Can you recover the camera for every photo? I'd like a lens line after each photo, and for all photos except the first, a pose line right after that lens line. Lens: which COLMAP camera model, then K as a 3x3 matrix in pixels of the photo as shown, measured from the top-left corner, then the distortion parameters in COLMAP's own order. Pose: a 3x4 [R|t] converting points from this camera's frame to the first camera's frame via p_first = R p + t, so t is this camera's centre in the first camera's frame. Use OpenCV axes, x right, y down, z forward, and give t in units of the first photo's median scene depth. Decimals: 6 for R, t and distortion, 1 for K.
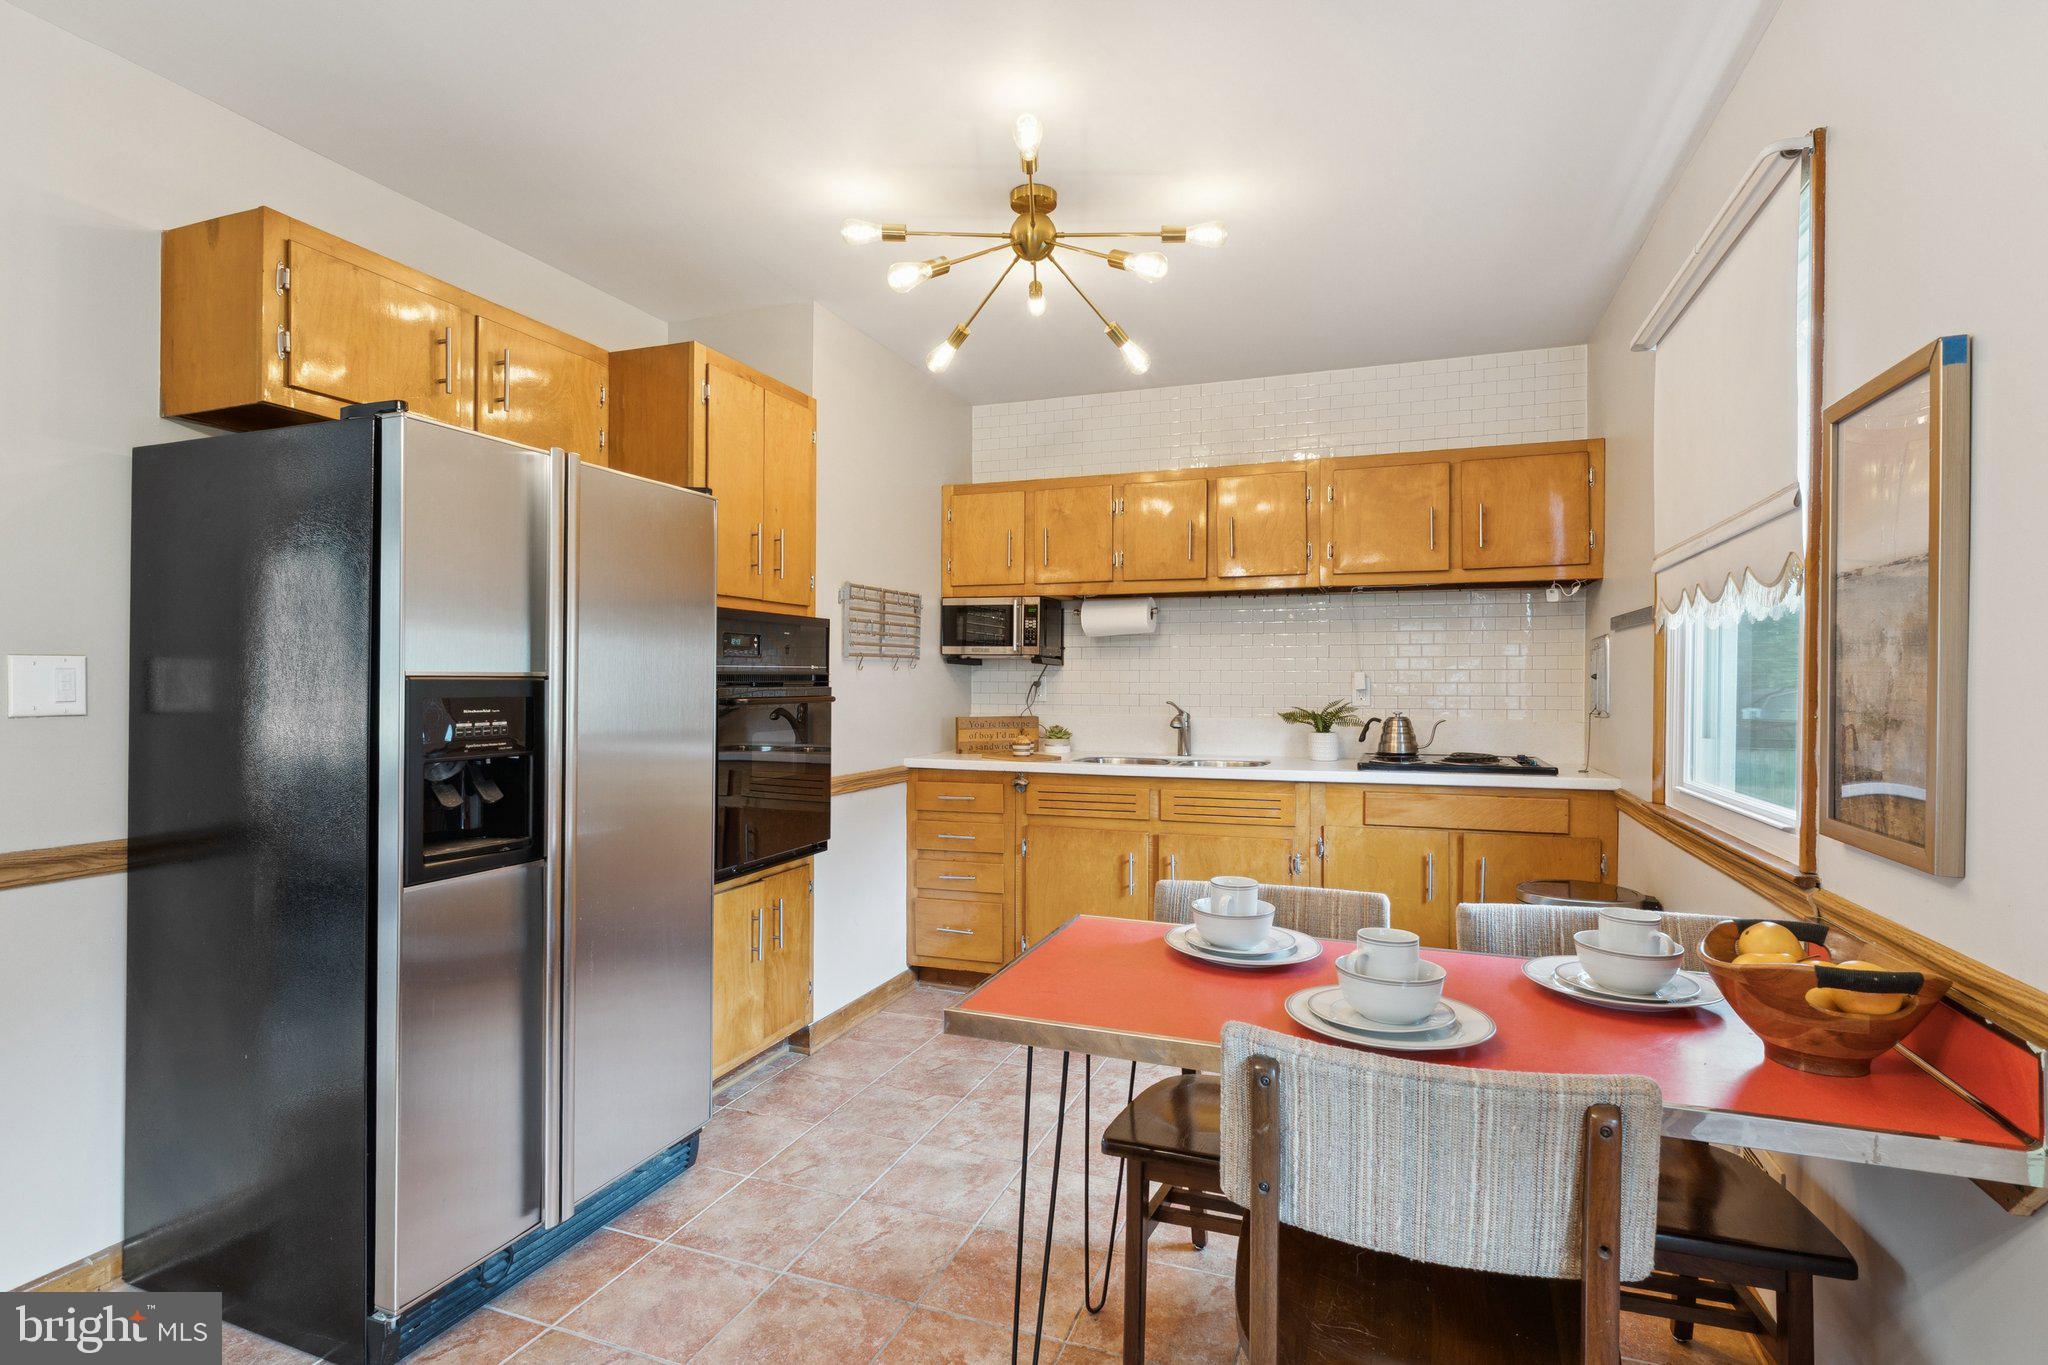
lens RADIAL K [[984.1, 0, 1040.0], [0, 984.1, 682.0], [0, 0, 1]] dist [-0.007125, 0.002535]
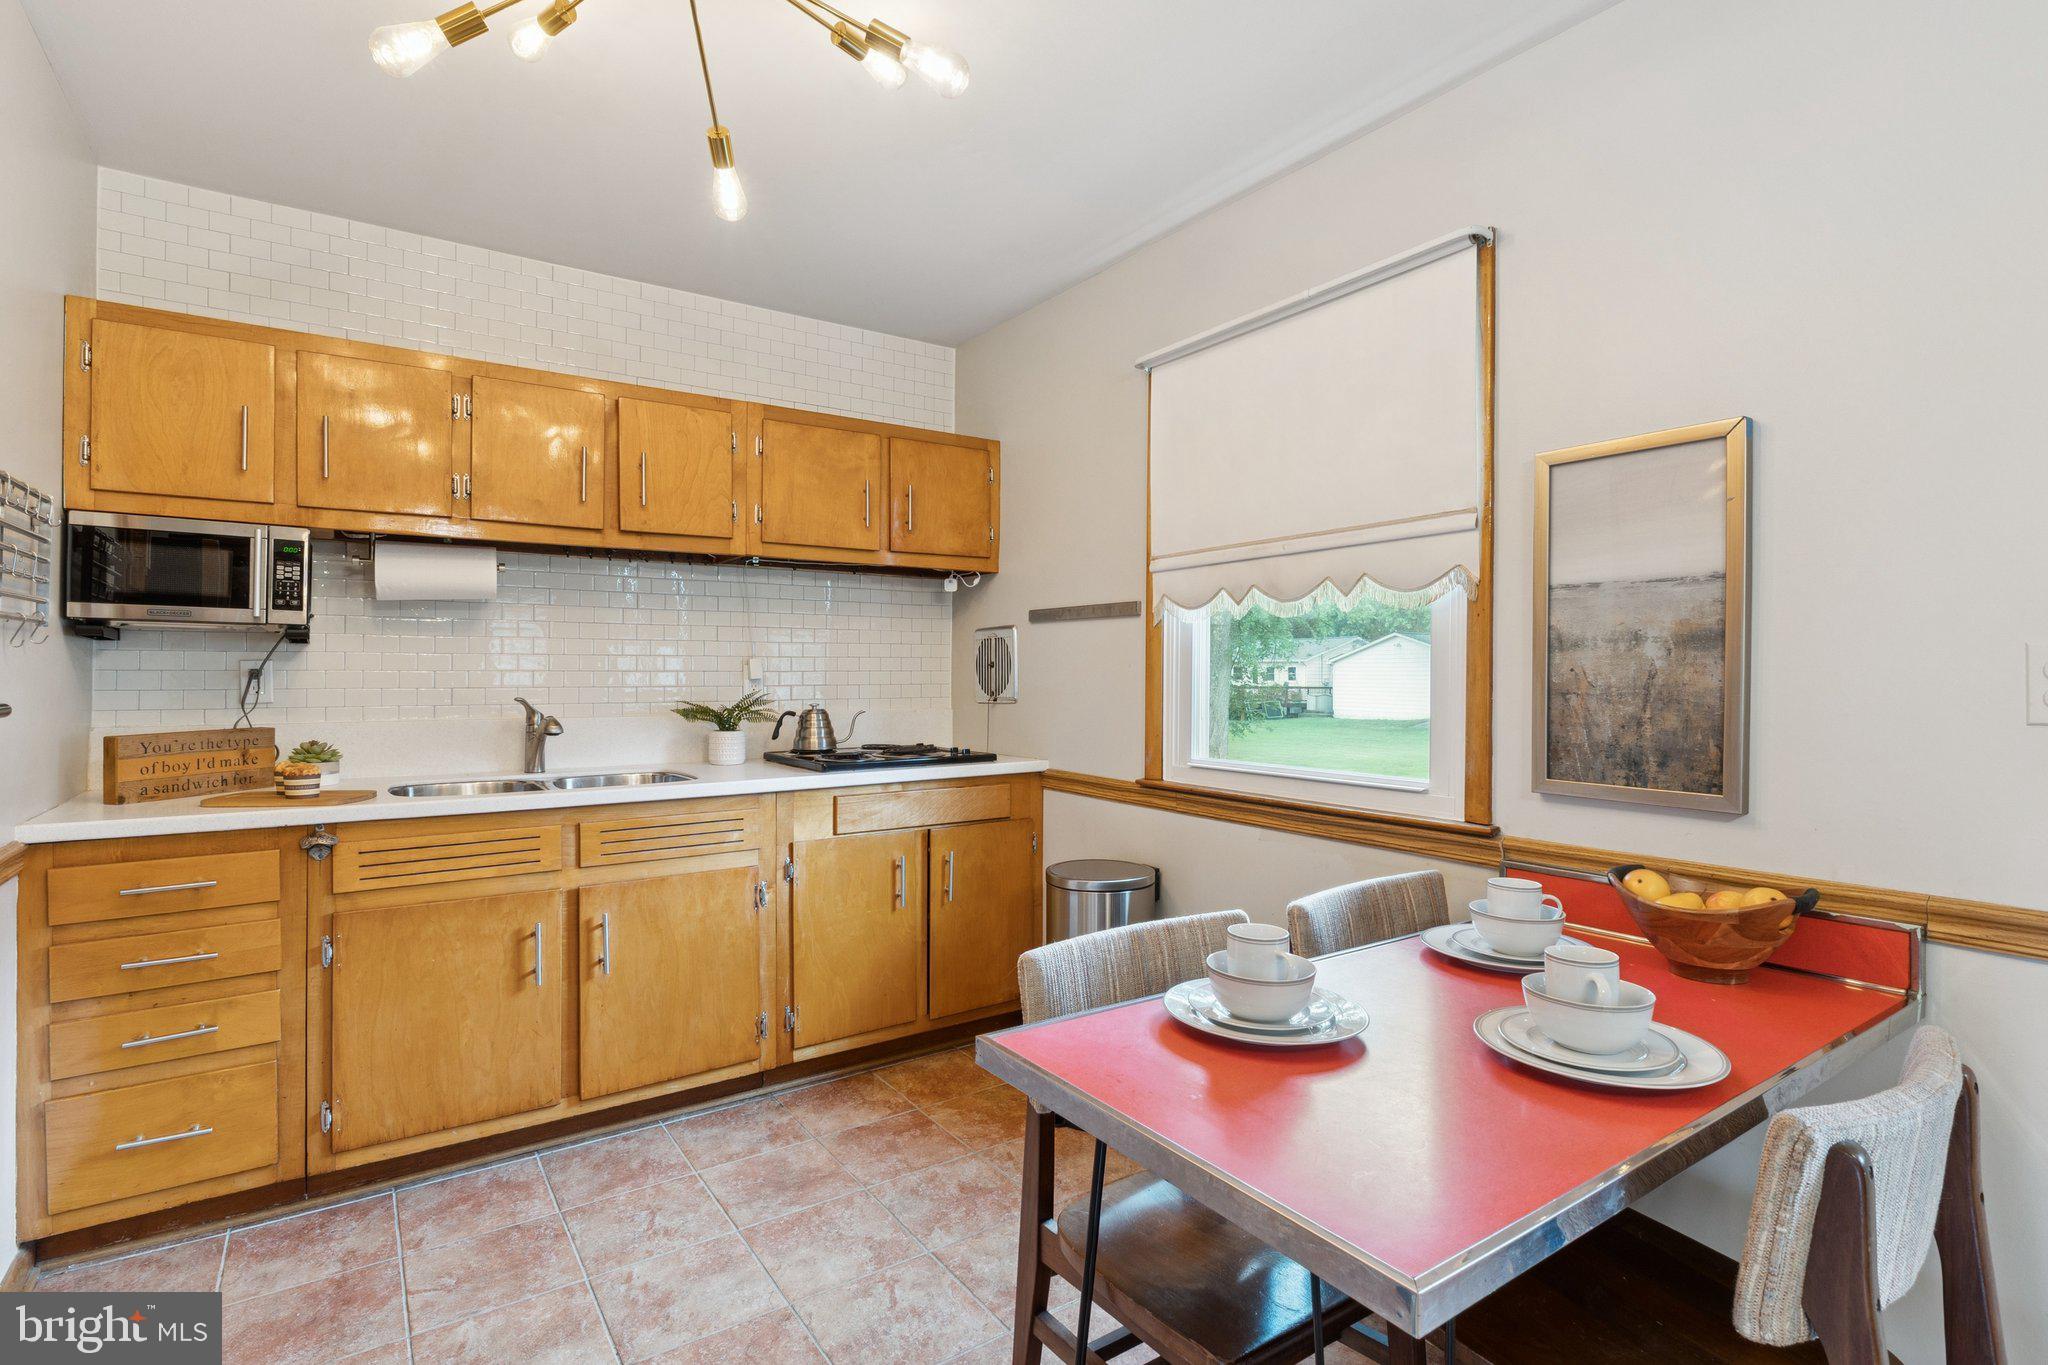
lens RADIAL K [[984.1, 0, 963.6], [0, 984.1, 676.0], [0, 0, 1]] dist [-0.007125, 0.002535]
pose [[0.589184, -0.004761, 0.807985, -0.270540], [-0.000216, 0.999982, 0.006049, -0.000189], [-0.807999, -0.003739, 0.589172, 0.354742]]
